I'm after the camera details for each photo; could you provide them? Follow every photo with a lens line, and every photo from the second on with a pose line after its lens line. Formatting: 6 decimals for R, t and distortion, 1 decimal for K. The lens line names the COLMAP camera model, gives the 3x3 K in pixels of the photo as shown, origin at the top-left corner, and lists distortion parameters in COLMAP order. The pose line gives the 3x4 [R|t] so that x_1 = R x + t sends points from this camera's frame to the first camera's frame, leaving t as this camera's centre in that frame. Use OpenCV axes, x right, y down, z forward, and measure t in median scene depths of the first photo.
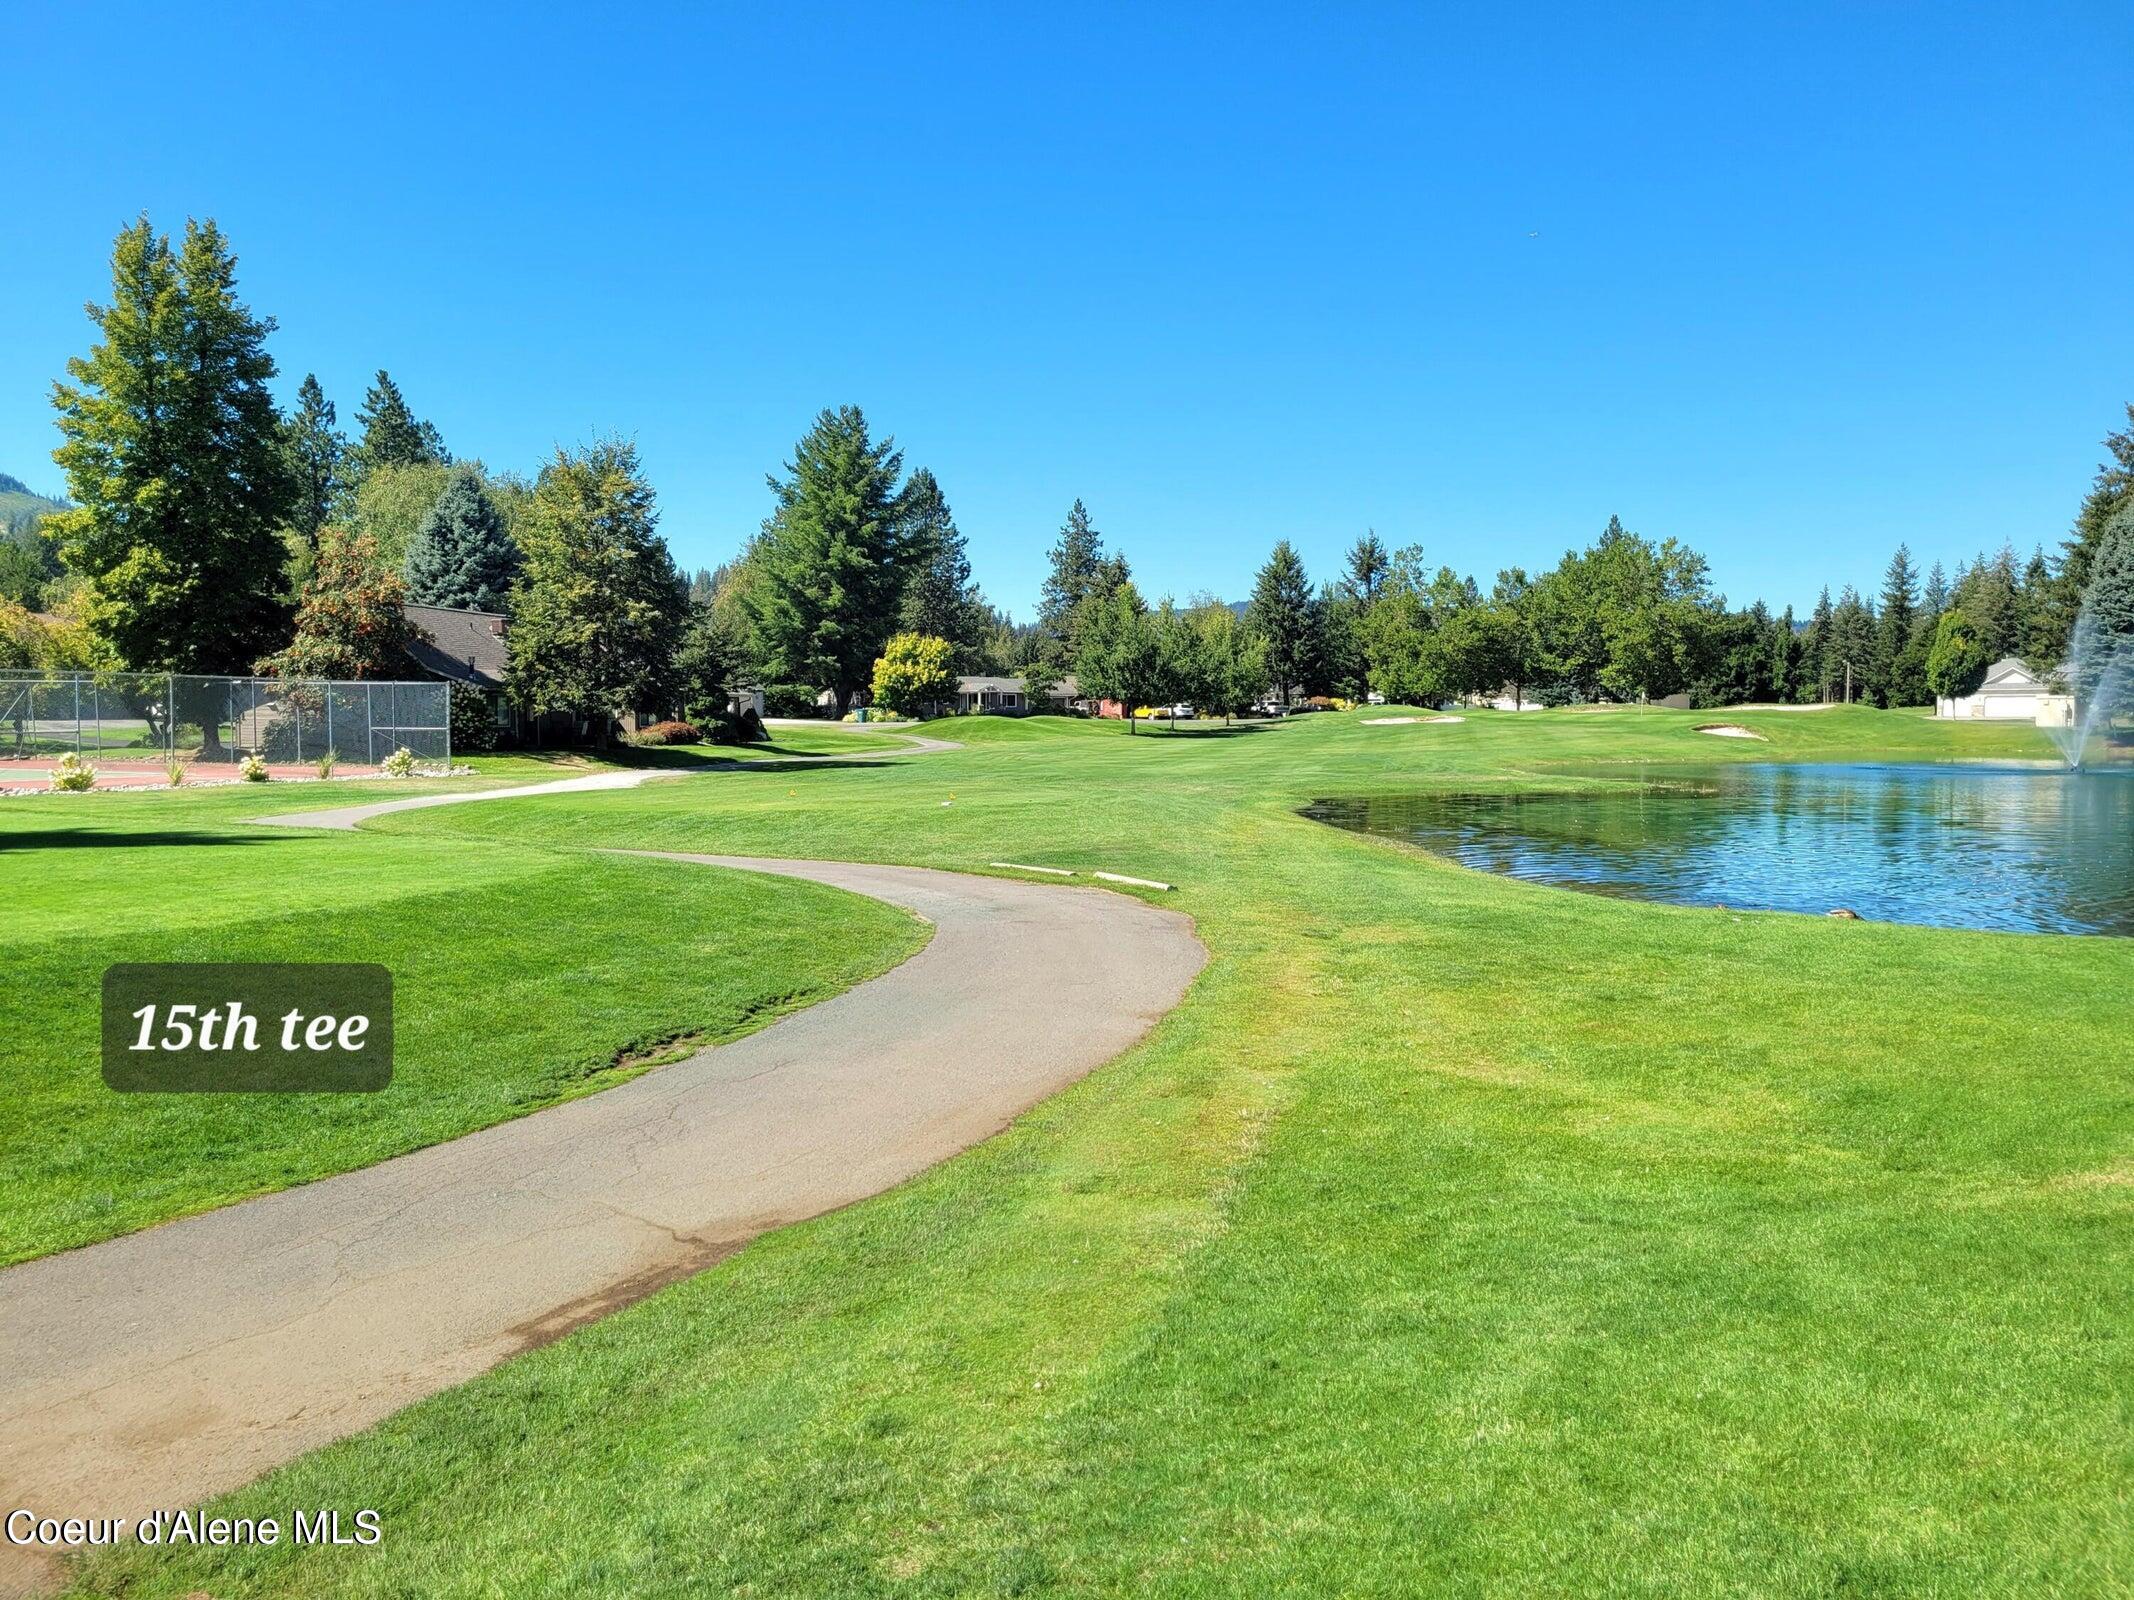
lens RADIAL K [[1552.8, 0, 1067.0], [0, 1552.8, 800.0], [0, 0, 1]] dist [0.002862, -0.007725]
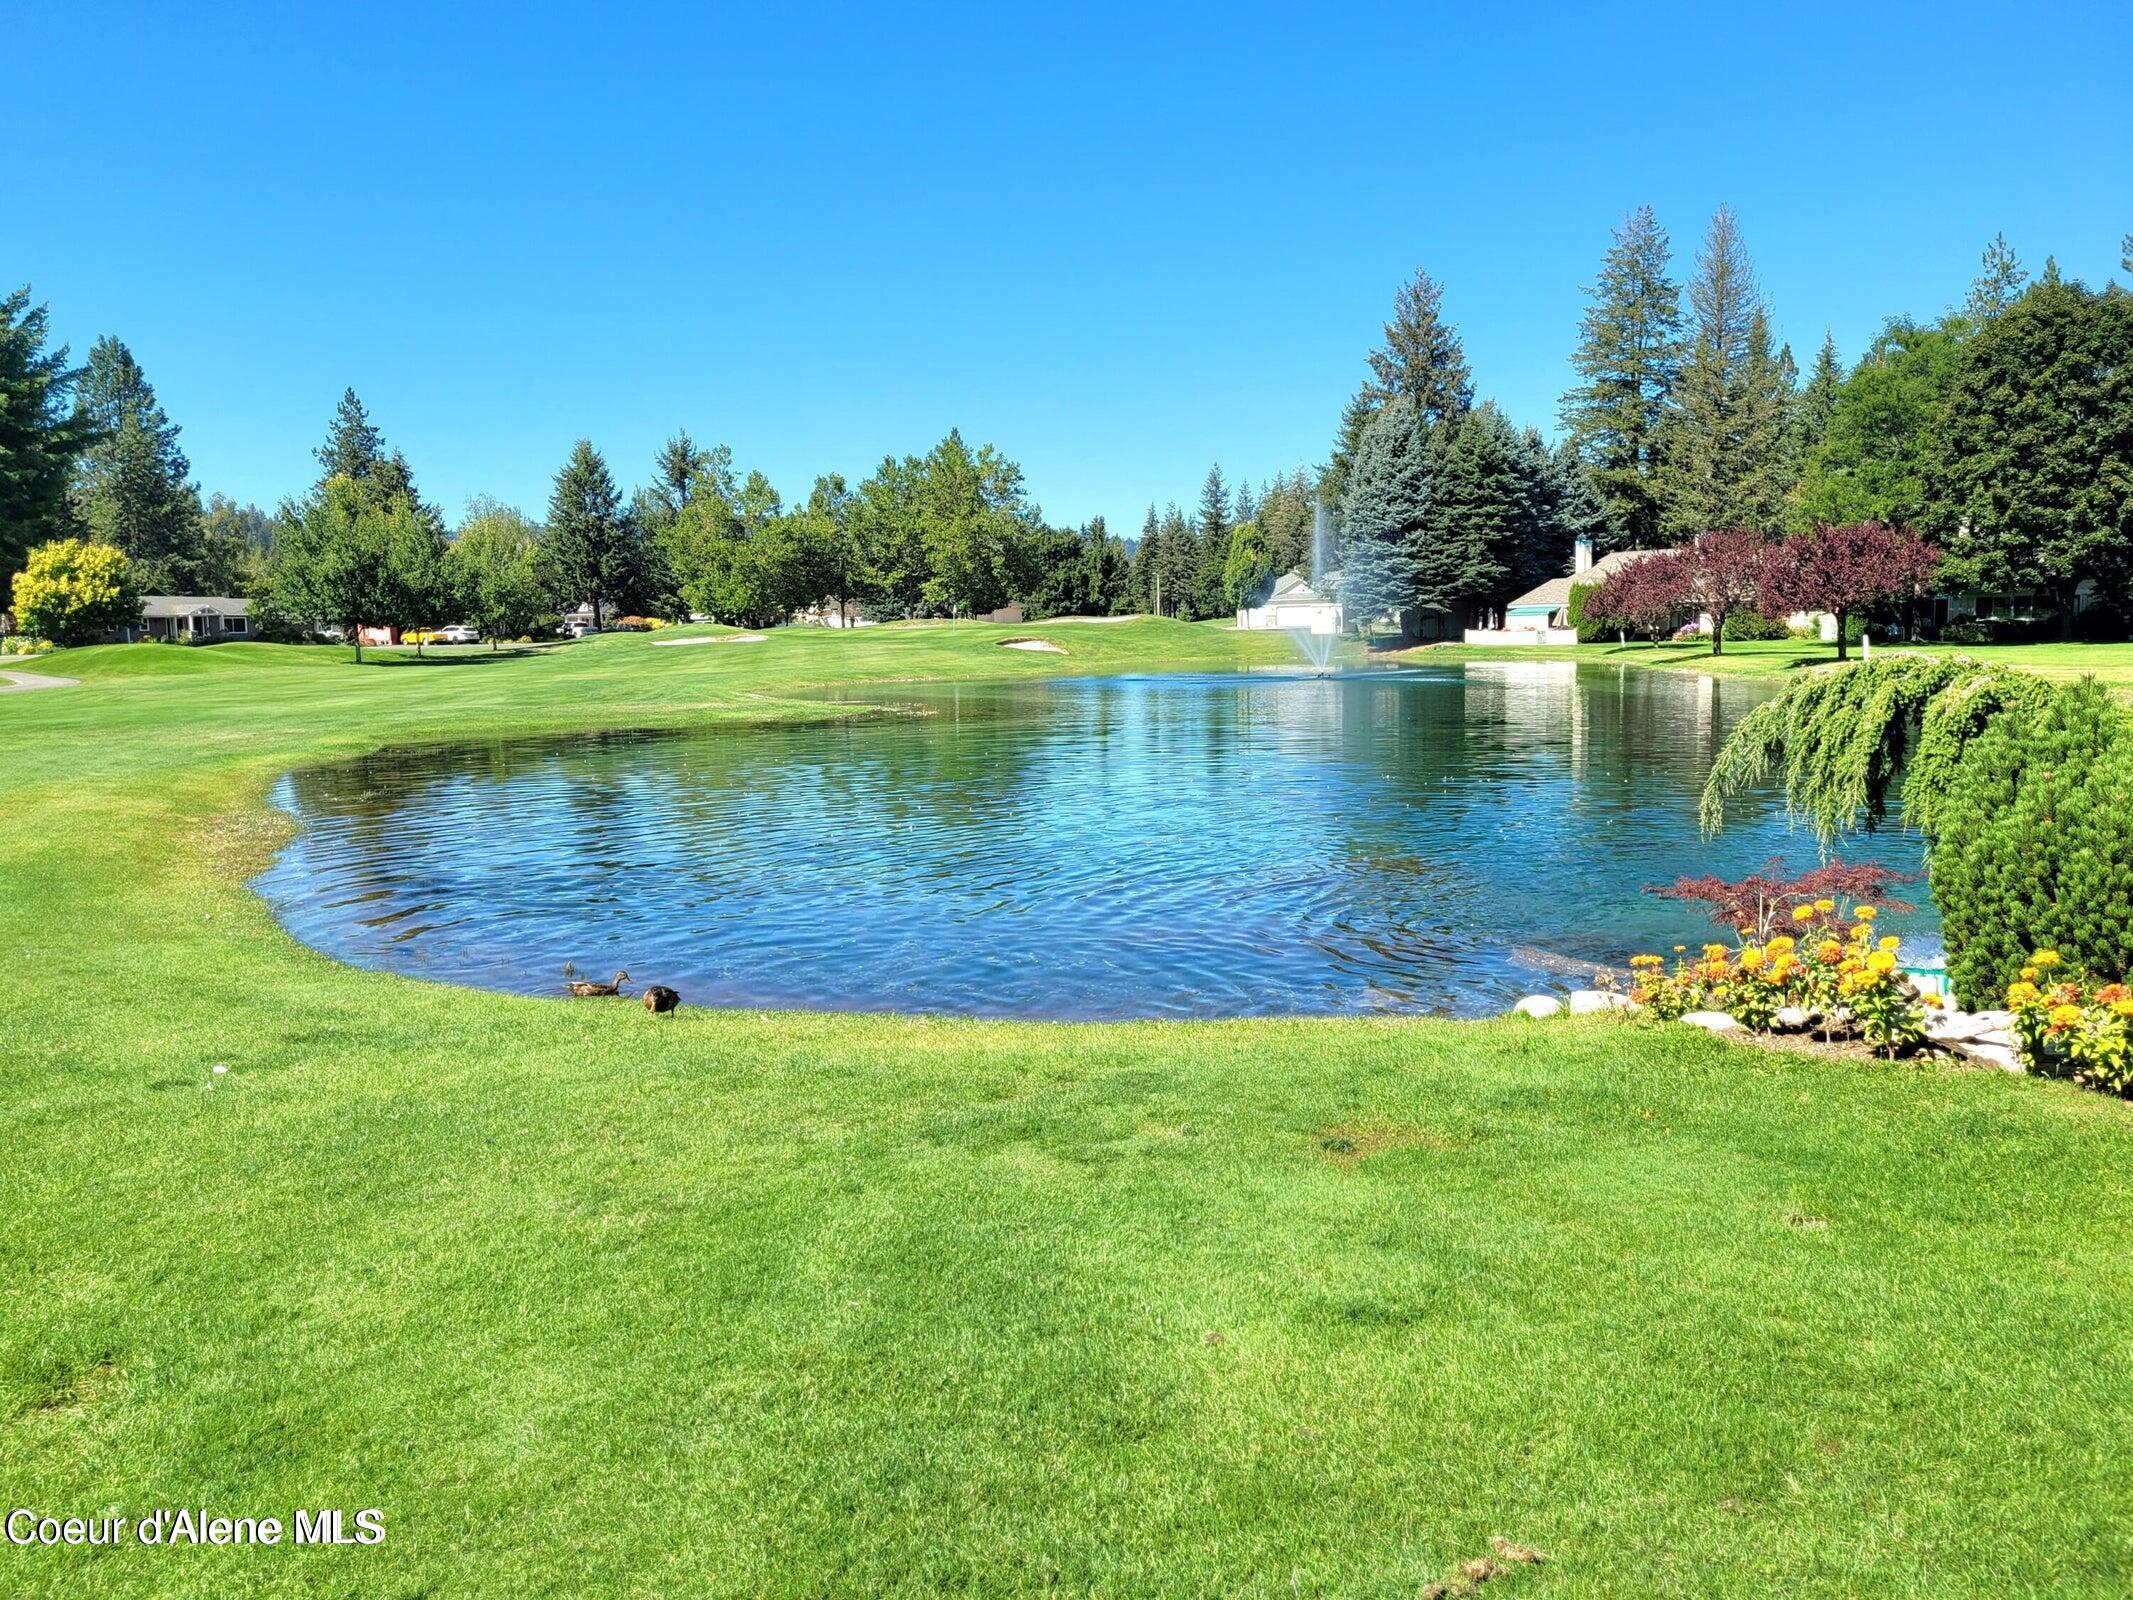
lens RADIAL K [[1552.0, 0, 1066.5], [0, 1552.0, 800.0], [0, 0, 1]] dist [0.002862, -0.007725]
pose [[0.929855, -0.055651, 0.363694, 0.070723], [0.037832, 0.997717, 0.055943, -0.001291], [-0.365977, -0.038259, 0.929837, 0.076680]]
